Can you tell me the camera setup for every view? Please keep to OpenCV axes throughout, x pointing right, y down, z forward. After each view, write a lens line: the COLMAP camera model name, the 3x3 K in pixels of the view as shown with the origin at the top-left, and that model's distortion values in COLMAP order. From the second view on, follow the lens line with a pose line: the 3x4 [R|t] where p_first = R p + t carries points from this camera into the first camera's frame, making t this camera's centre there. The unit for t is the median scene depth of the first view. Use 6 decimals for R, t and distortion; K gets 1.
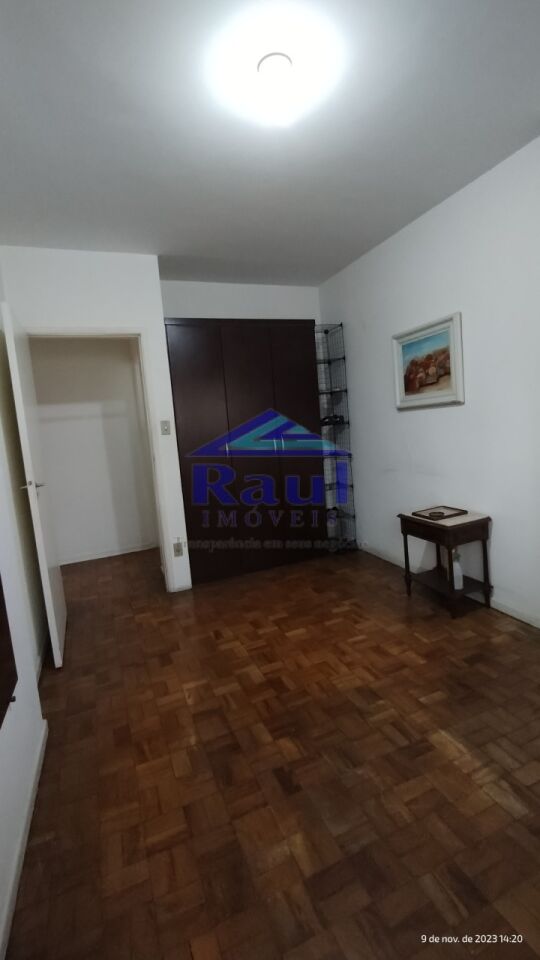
lens RADIAL K [[436.0, 0, 272.4], [0, 436.0, 478.7], [0, 0, 1]] dist [-0.010368, 0.000518]
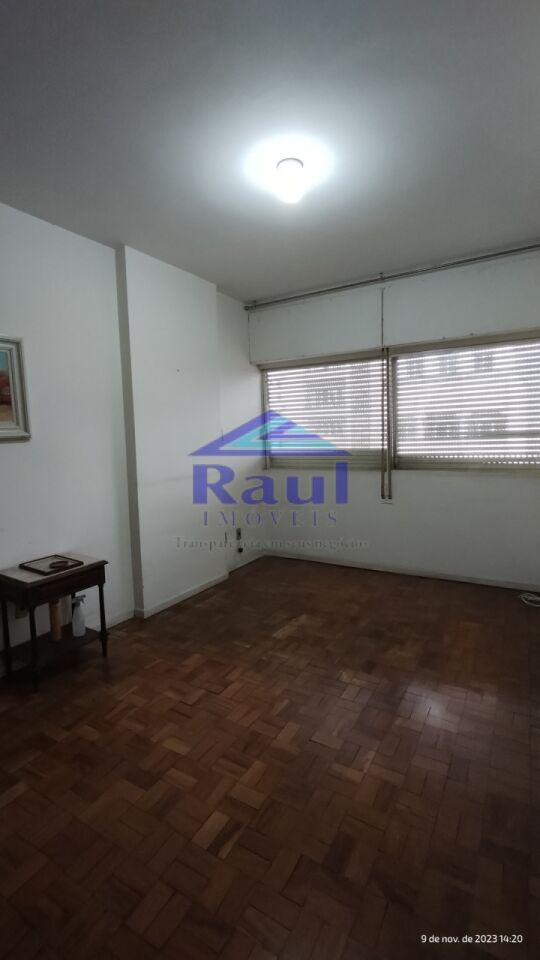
lens RADIAL K [[436.0, 0, 274.5], [0, 436.0, 478.6], [0, 0, 1]] dist [-0.010368, 0.000518]
pose [[-0.593745, 0.020022, 0.804404, -0.713733], [0.188454, 0.975346, 0.114824, -0.126918], [-0.782274, 0.219769, -0.582880, 1.421020]]
